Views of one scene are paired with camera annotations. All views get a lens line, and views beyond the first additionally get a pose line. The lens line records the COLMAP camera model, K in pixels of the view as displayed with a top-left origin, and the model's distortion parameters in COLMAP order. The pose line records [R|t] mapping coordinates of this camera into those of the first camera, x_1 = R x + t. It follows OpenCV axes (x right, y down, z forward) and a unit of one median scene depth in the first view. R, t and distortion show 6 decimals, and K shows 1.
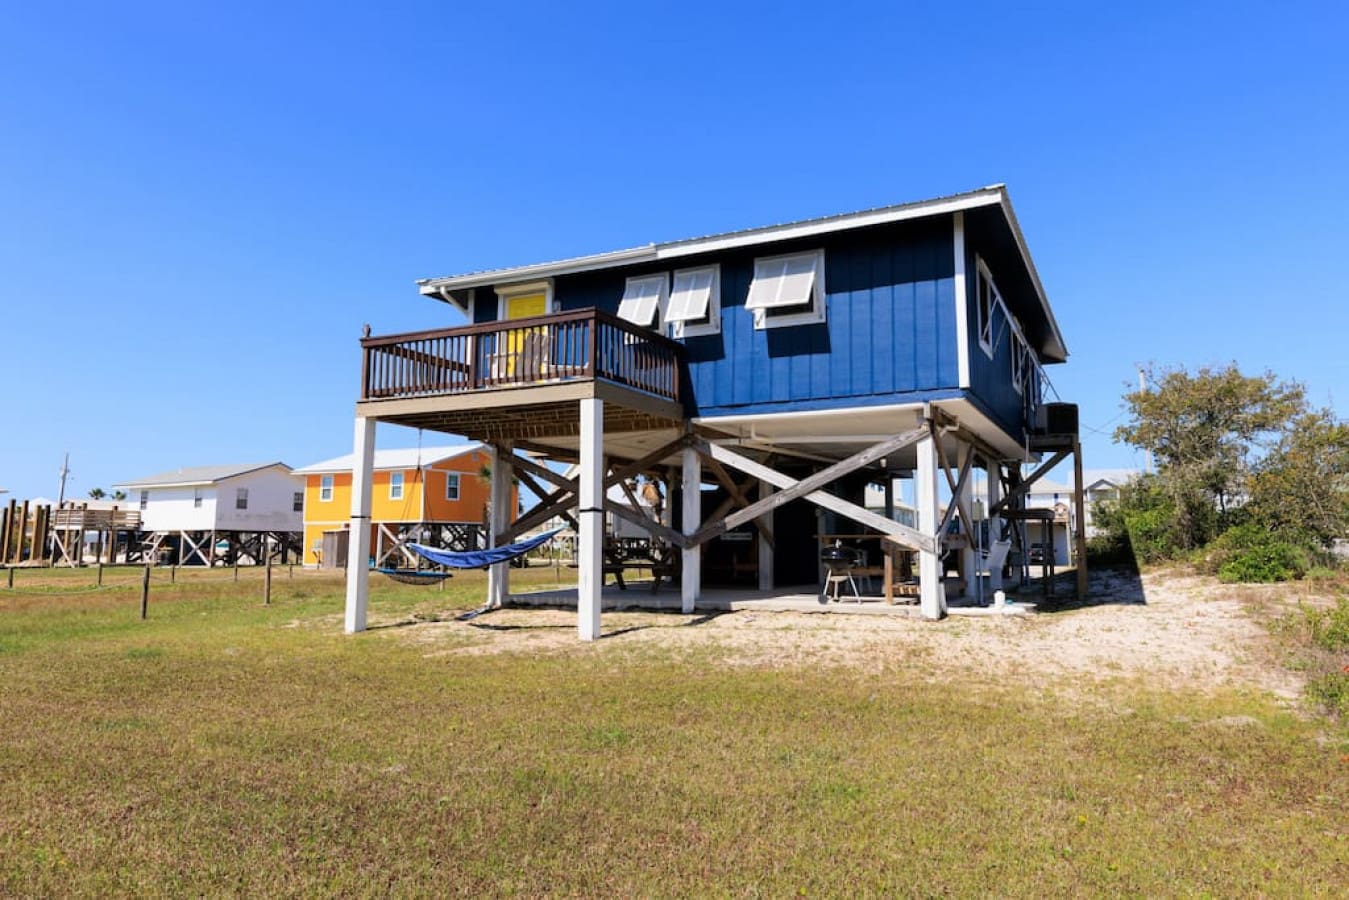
lens RADIAL K [[880.5, 0, 676.7], [0, 880.5, 453.3], [0, 0, 1]] dist [0.004763, 0.000149]
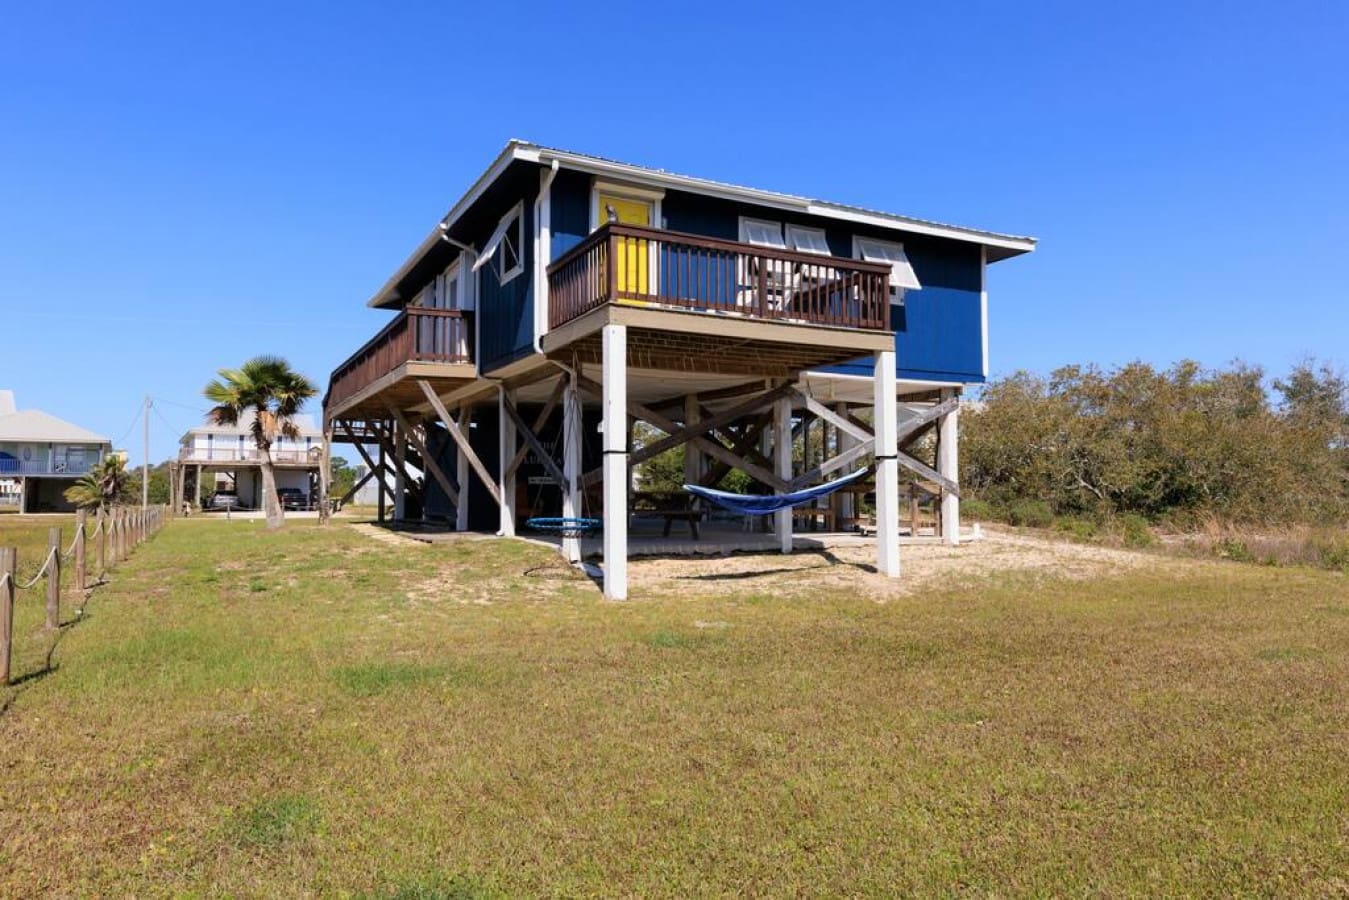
lens RADIAL K [[962.3, 0, 676.1], [0, 962.3, 448.6], [0, 0, 1]] dist [-0.008289, 0.010247]
pose [[0.587936, 0.045384, 0.807634, -0.975539], [-0.092536, 0.995644, 0.011415, 0.053406], [-0.803597, -0.081446, 0.589574, 0.423182]]
